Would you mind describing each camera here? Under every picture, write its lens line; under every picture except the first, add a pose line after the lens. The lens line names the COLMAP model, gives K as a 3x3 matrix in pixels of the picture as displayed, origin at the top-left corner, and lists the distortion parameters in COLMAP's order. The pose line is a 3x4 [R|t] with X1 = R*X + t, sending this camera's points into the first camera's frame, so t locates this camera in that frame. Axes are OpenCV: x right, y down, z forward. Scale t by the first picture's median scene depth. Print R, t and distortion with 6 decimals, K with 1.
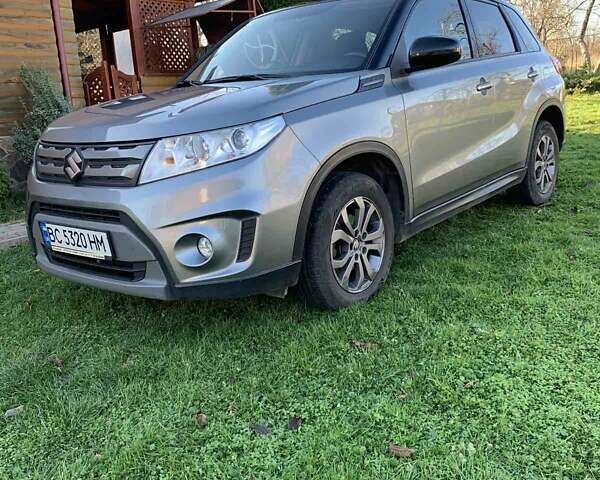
lens RADIAL K [[613.1, 0, 300.0], [0, 613.1, 240.0], [0, 0, 1]] dist [0.107219, -0.208342]
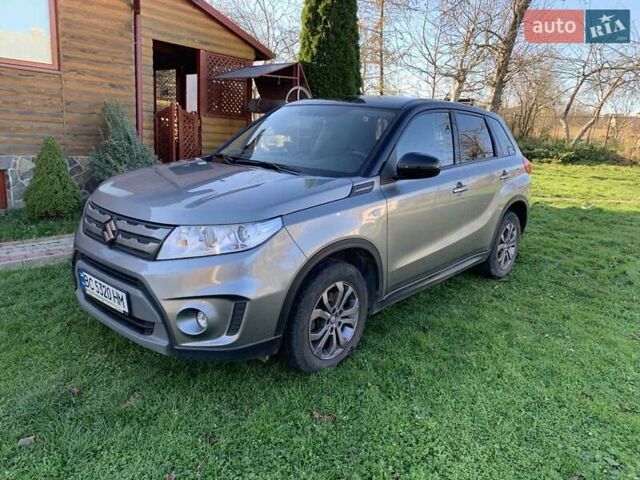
lens RADIAL K [[495.0, 0, 320.0], [0, 495.0, 240.0], [0, 0, 1]] dist [0.031946, -0.009425]
pose [[0.991912, 0.126736, -0.007029, 0.057481], [-0.126749, 0.991934, -0.001367, -0.156524], [0.006799, 0.002247, 0.999974, 0.017915]]
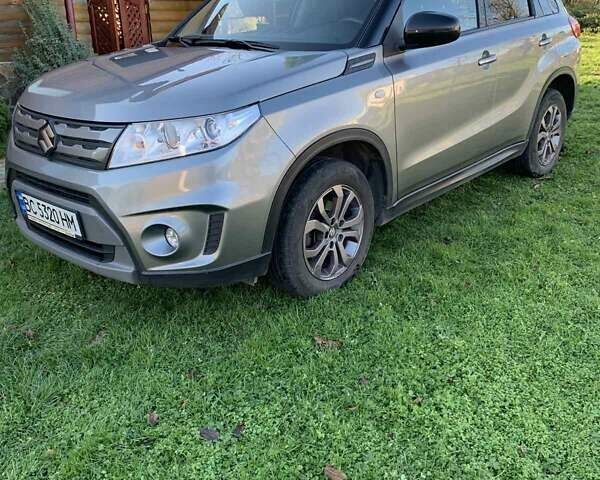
lens RADIAL K [[613.1, 0, 300.0], [0, 613.1, 240.0], [0, 0, 1]] dist [0.107219, -0.208342]
pose [[0.997915, 0.061292, -0.020246, 0.065564], [-0.058173, 0.989884, 0.129403, -0.114036], [0.027972, -0.127955, 0.991385, 0.015049]]
